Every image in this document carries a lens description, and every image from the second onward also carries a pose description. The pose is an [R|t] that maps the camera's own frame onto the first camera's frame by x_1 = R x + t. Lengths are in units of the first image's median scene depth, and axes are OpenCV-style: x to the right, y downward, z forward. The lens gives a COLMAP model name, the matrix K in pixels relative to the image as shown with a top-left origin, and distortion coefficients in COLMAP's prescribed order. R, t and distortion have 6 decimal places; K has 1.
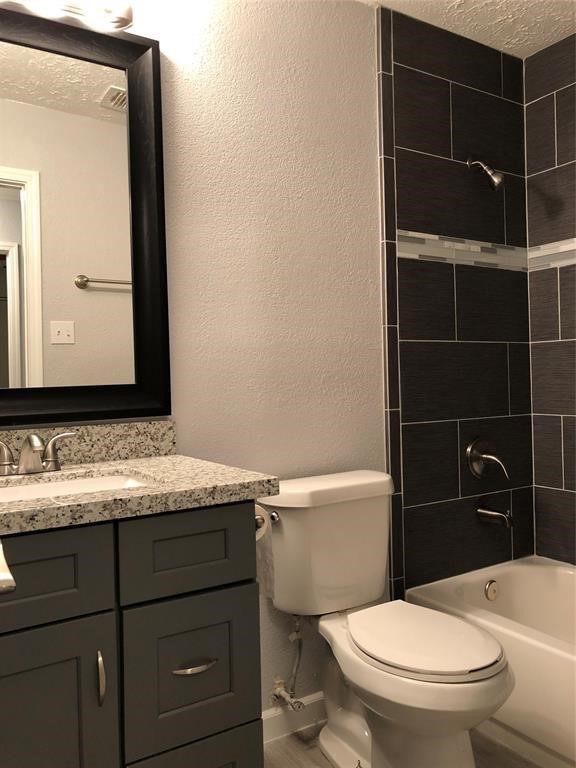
lens RADIAL K [[638.0, 0, 283.1], [0, 638.0, 376.3], [0, 0, 1]] dist [0.012406, 0.005312]
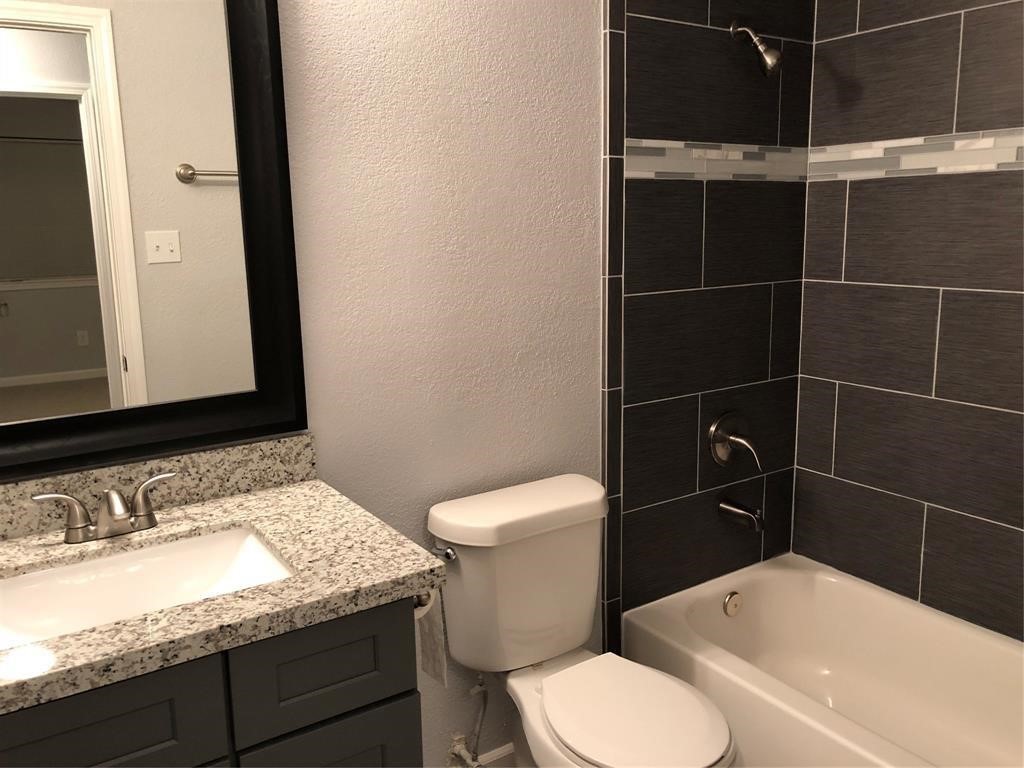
lens RADIAL K [[850.7, 0, 515.2], [0, 850.7, 382.8], [0, 0, 1]] dist [0.012406, 0.005312]
pose [[0.999378, 0.001092, 0.035261, 0.024868], [-0.007423, 0.983652, 0.179924, -0.144452], [-0.034488, -0.180074, 0.983048, 0.028661]]
